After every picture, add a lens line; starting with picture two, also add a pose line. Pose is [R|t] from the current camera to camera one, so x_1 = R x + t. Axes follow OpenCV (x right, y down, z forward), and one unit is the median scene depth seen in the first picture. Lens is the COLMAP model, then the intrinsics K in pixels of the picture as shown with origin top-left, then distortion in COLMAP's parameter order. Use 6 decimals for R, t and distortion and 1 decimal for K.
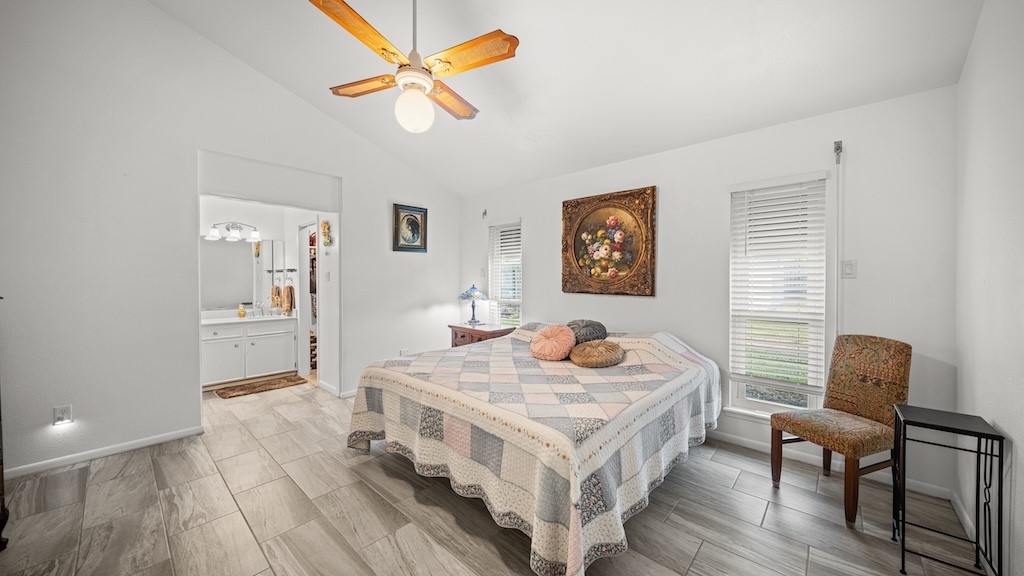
lens RADIAL K [[364.5, 0, 514.8], [0, 364.5, 277.8], [0, 0, 1]] dist [0.000345, -0.004876]
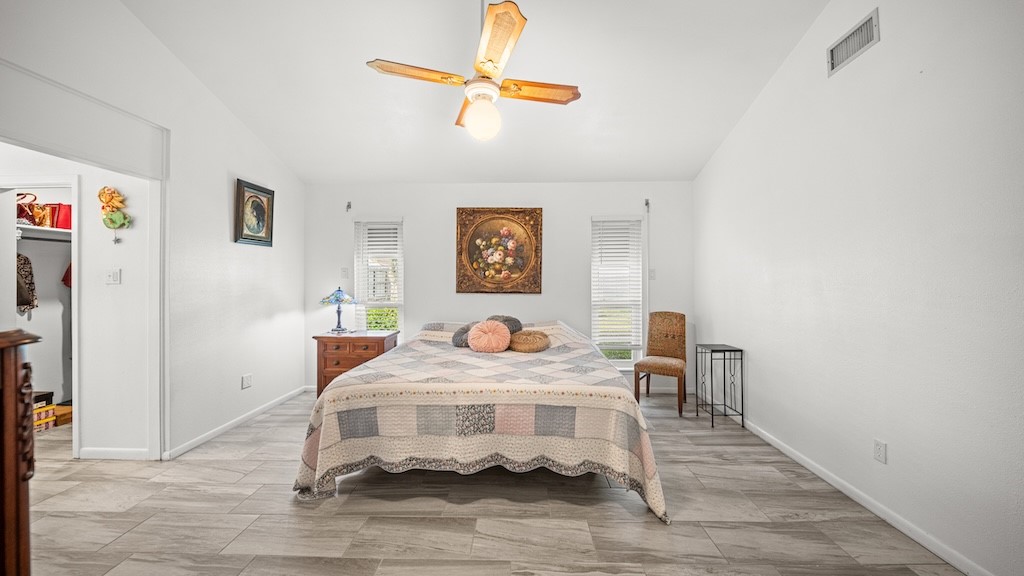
lens RADIAL K [[364.5, 0, 514.8], [0, 364.5, 277.8], [0, 0, 1]] dist [0.000345, -0.004876]
pose [[0.748705, 0.004183, 0.662890, -0.489450], [0.000146, 0.999979, -0.006475, 0.003301], [-0.662903, 0.004944, 0.748689, 0.092659]]
